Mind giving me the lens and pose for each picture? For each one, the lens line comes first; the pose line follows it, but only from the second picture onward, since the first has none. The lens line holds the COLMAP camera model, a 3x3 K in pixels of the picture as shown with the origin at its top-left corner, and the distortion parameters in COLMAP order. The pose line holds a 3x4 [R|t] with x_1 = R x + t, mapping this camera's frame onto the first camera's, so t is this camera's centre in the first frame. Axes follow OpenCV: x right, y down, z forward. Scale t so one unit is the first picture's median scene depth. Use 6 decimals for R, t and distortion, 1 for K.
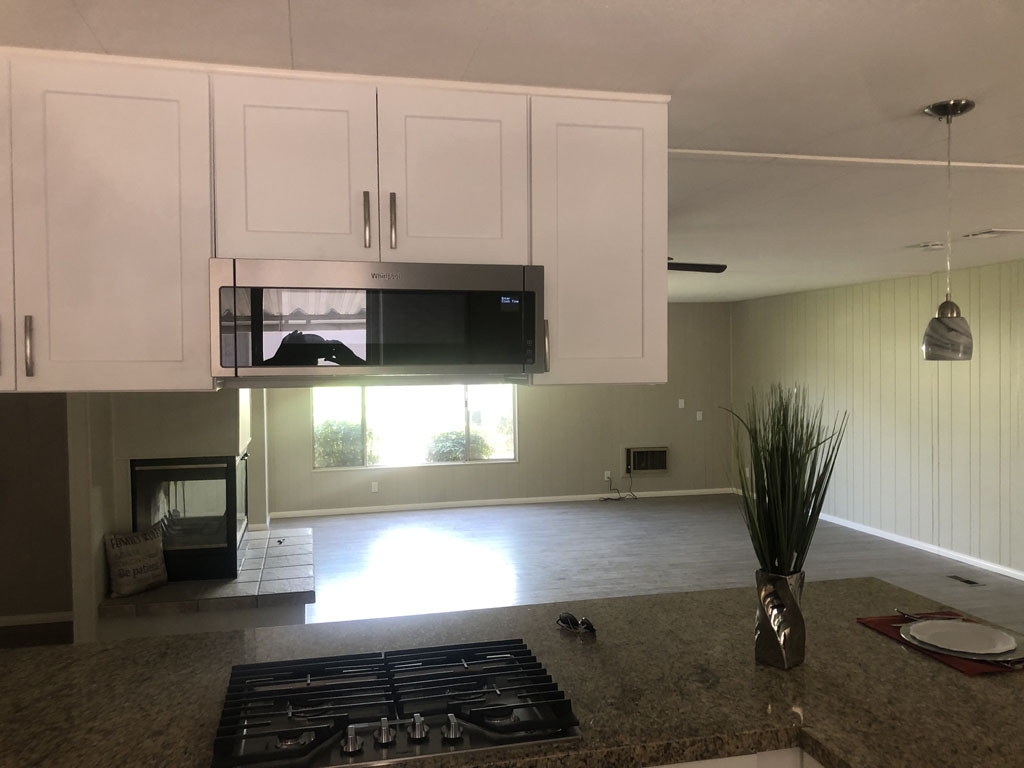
lens RADIAL K [[842.0, 0, 502.2], [0, 842.0, 385.6], [0, 0, 1]] dist [0.039369, -0.043869]
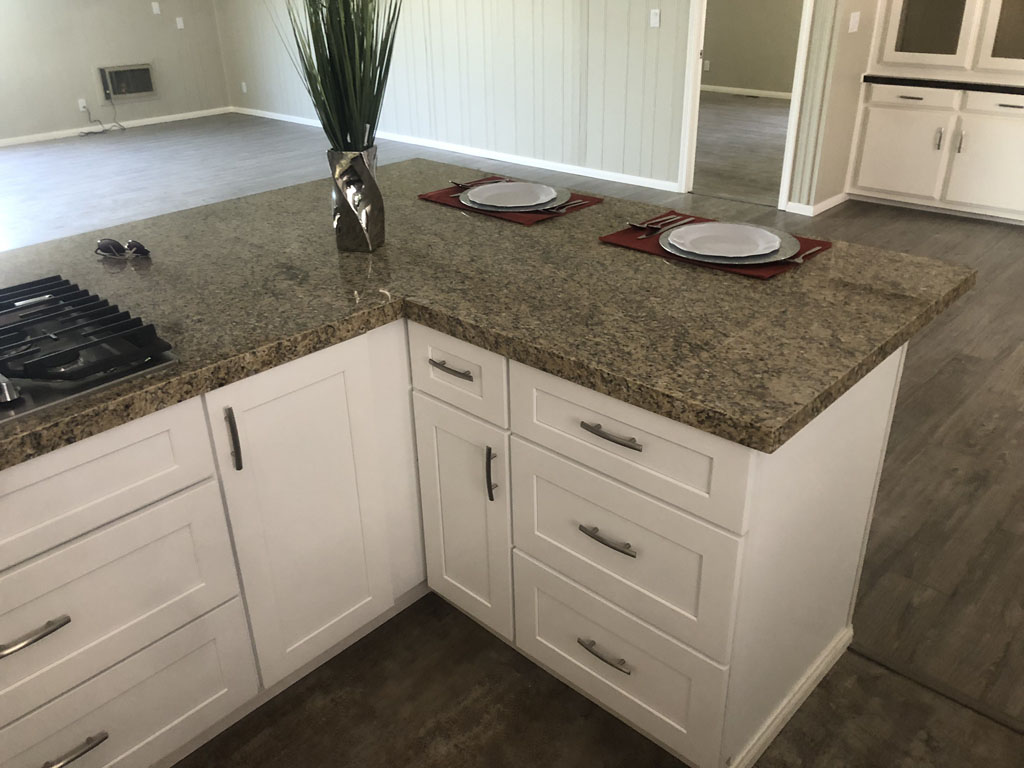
lens RADIAL K [[842.0, 0, 501.3], [0, 842.0, 376.0], [0, 0, 1]] dist [0.039369, -0.043869]
pose [[0.834500, -0.248139, 0.491973, -0.042362], [0.027731, 0.910641, 0.412267, 0.064095], [-0.550310, -0.330394, 0.766811, 0.119782]]
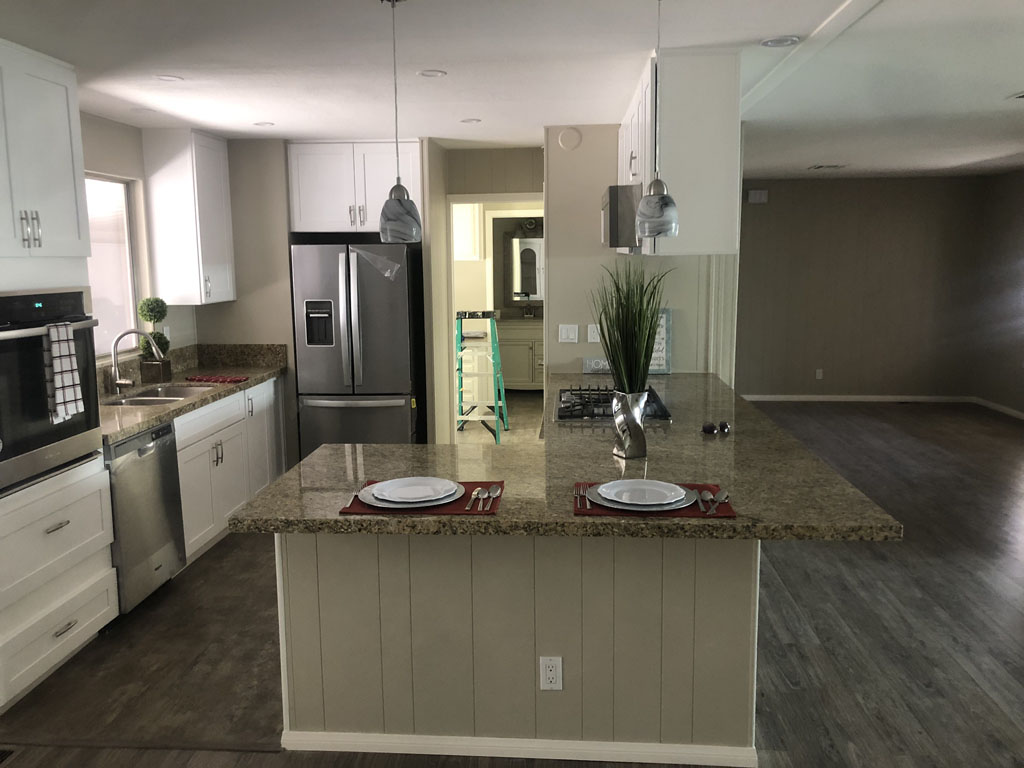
lens RADIAL K [[842.0, 0, 513.4], [0, 842.0, 378.0], [0, 0, 1]] dist [0.039369, -0.043869]
pose [[-0.293063, 0.151385, -0.944032, 1.524410], [-0.014861, 0.986545, 0.162815, -0.022279], [0.955978, 0.061744, -0.286870, 1.092557]]
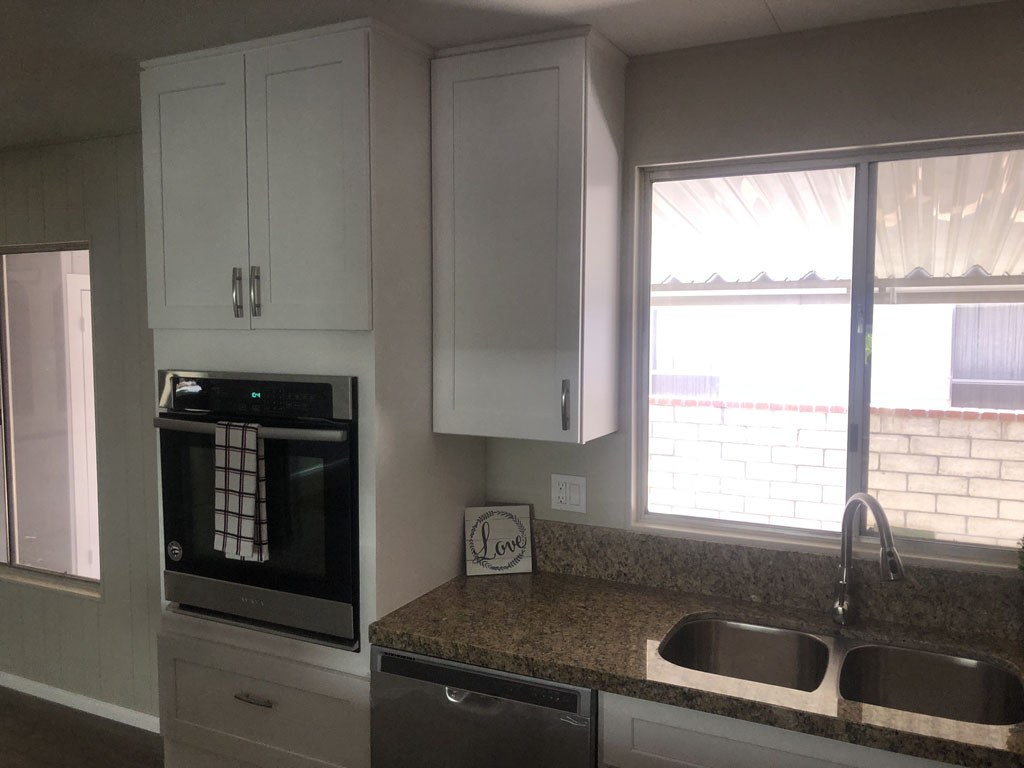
lens RADIAL K [[842.0, 0, 498.1], [0, 842.0, 373.8], [0, 0, 1]] dist [0.039369, -0.043869]
pose [[-0.769752, -0.027179, 0.637764, -0.288986], [0.029956, 0.996454, 0.078620, 0.000607], [-0.637640, 0.079622, -0.766209, 0.569995]]
